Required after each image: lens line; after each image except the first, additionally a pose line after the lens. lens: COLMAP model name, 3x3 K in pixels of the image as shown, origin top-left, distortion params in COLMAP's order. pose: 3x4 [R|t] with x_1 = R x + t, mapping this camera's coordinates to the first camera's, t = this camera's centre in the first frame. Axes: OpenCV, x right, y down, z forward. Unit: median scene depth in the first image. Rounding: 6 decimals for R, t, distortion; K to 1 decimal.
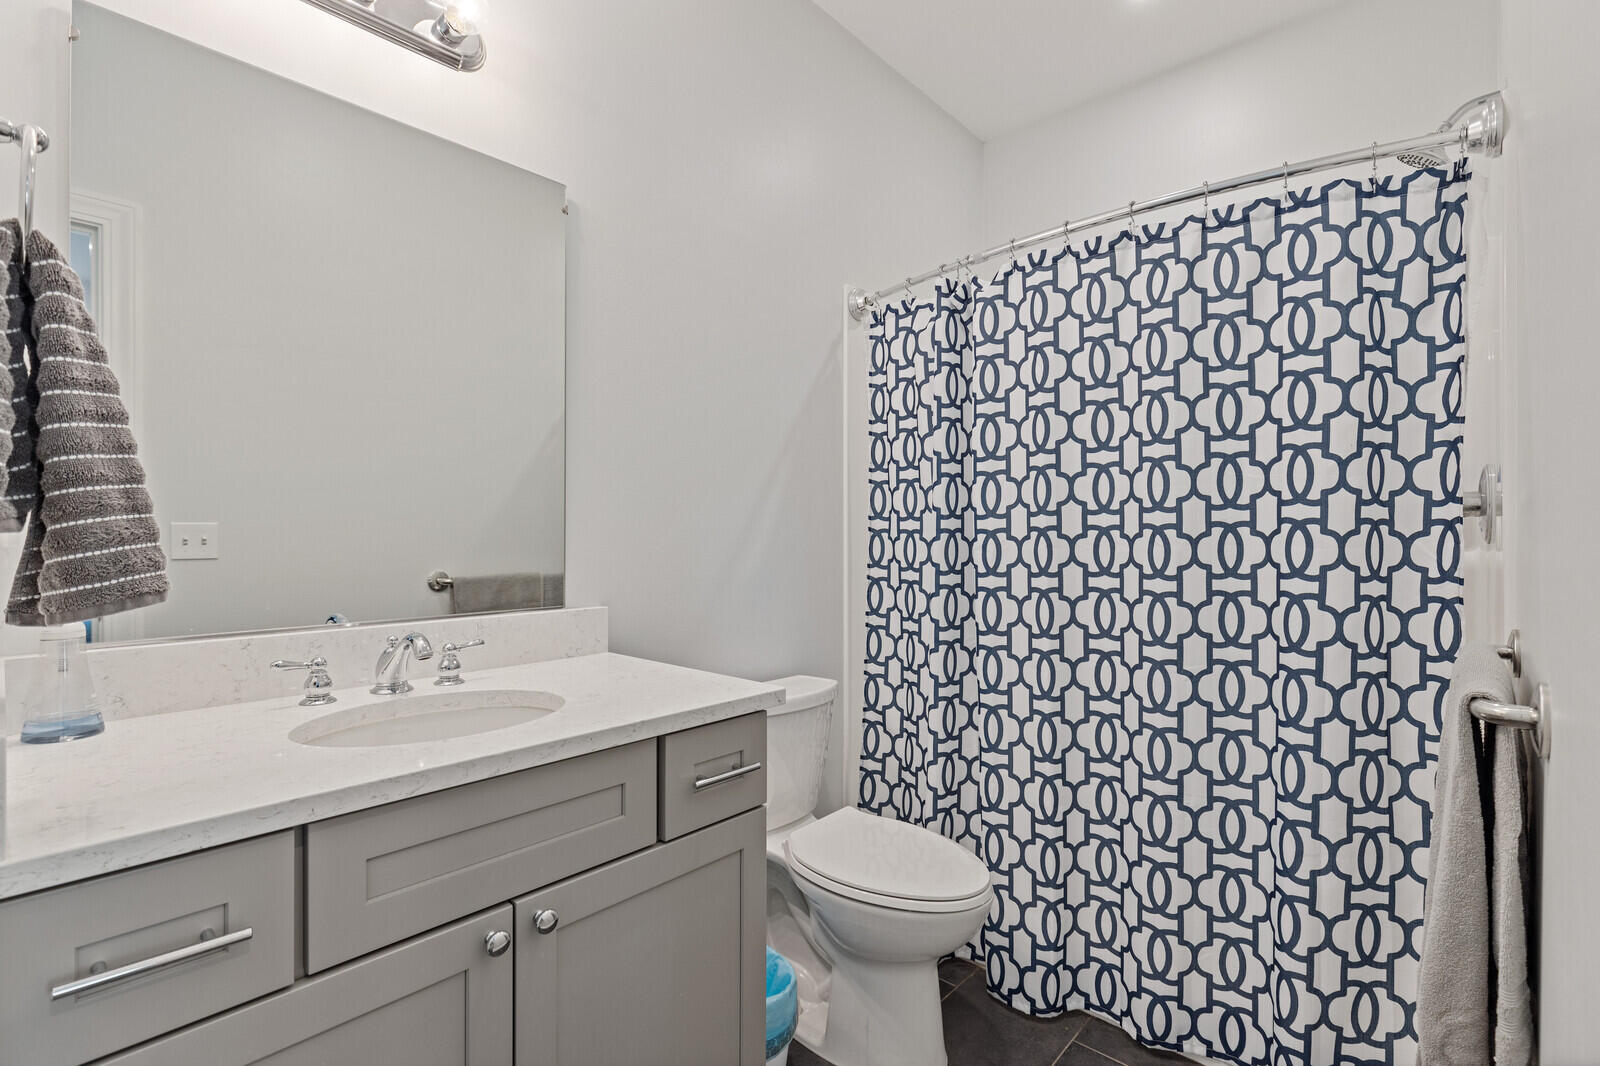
lens RADIAL K [[736.4, 0, 796.4], [0, 736.4, 538.1], [0, 0, 1]] dist [-0.001899, -0.000081]
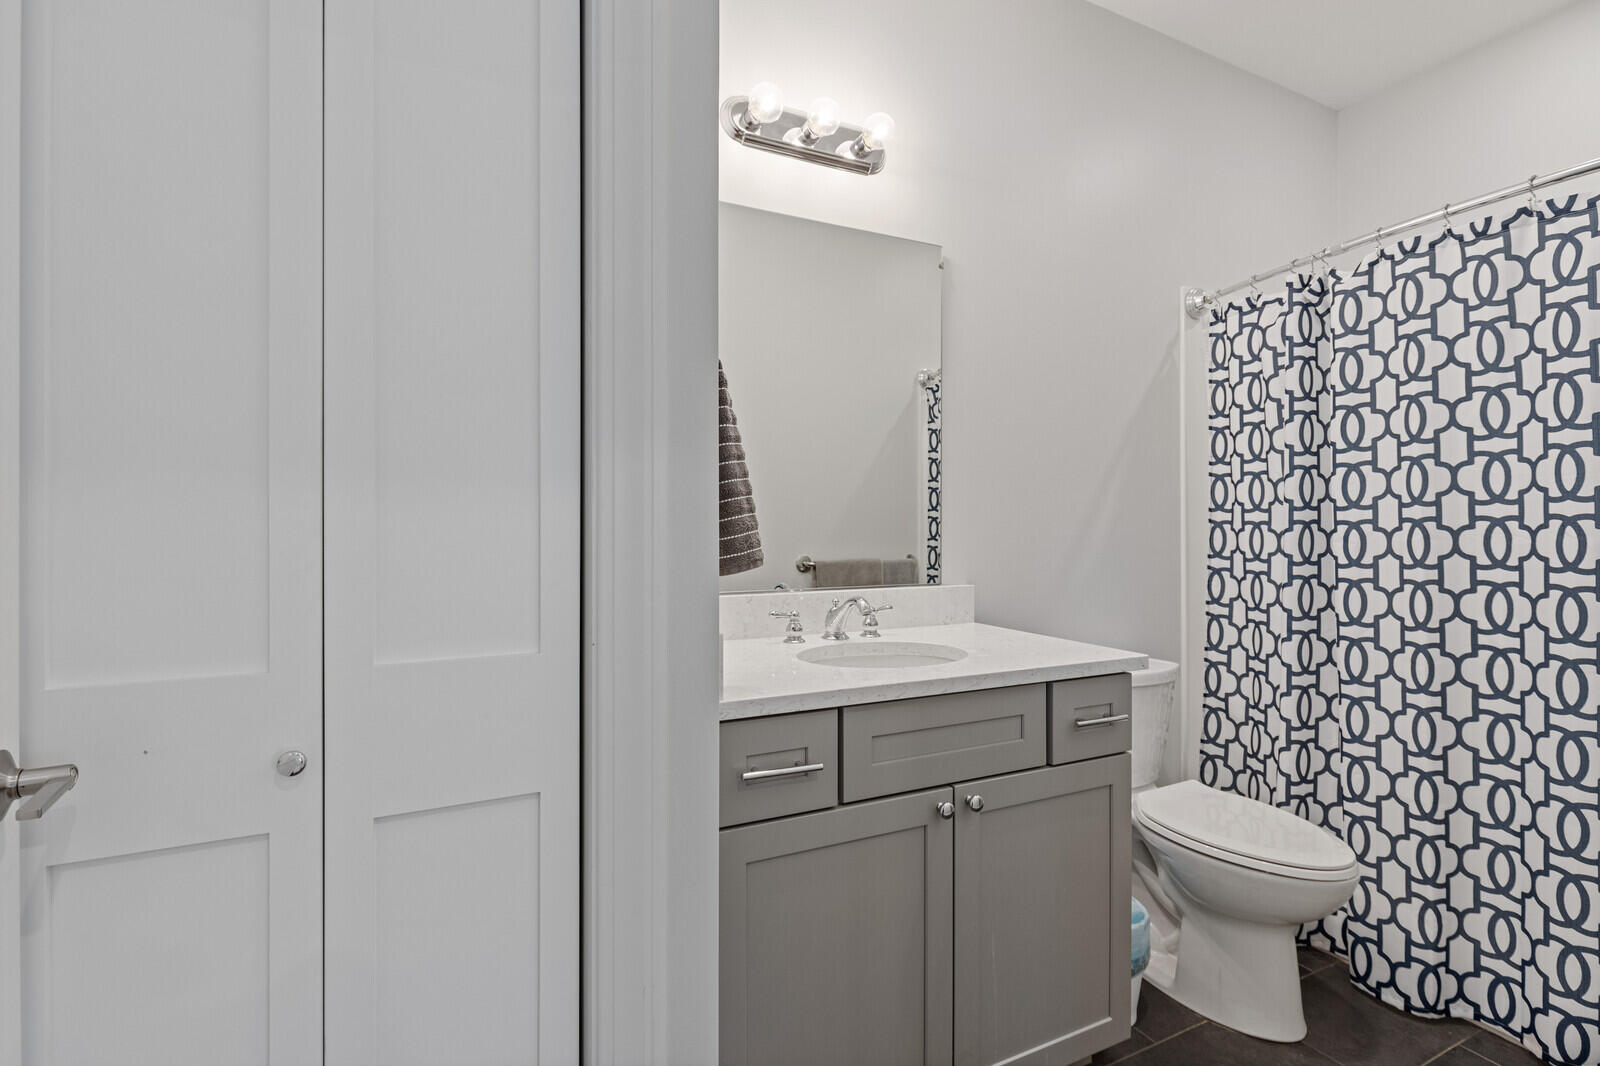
lens RADIAL K [[730.4, 0, 798.7], [0, 730.4, 523.9], [0, 0, 1]] dist [-0.003176, 0.000128]
pose [[0.928196, -0.000565, -0.372090, -0.071609], [-0.002762, 0.999961, -0.008408, 0.003282], [0.372081, 0.008833, 0.928158, -0.213154]]
